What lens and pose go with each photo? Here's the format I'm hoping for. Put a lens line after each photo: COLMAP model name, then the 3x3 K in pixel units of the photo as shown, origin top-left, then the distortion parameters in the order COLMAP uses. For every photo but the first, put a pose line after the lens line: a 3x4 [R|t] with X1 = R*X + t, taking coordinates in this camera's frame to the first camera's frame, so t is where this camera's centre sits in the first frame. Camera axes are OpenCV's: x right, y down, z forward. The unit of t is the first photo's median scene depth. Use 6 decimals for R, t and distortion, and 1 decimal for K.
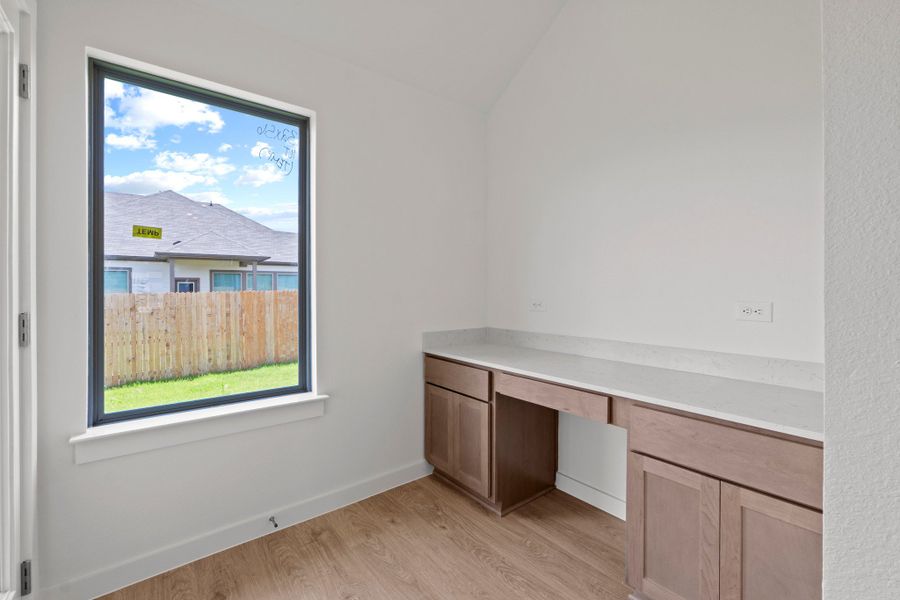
lens RADIAL K [[403.3, 0, 447.0], [0, 403.3, 293.2], [0, 0, 1]] dist [-0.001622, -0.000237]
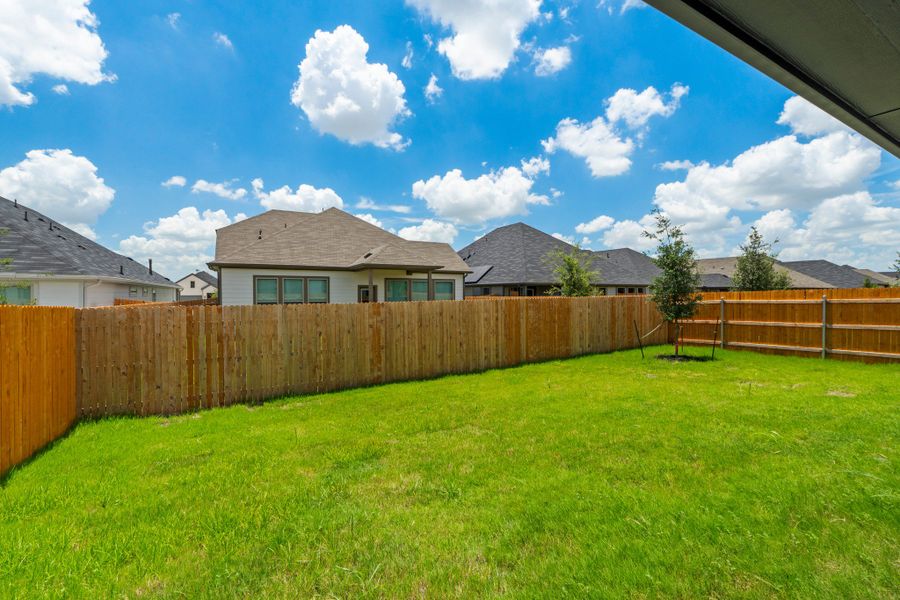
lens RADIAL K [[403.3, 0, 447.0], [0, 403.3, 293.2], [0, 0, 1]] dist [-0.001622, -0.000237]
pose [[0.990924, 0.002147, -0.134407, -0.494882], [-0.003721, 0.999927, -0.011461, -0.006870], [0.134373, 0.011857, 0.990860, -0.158001]]
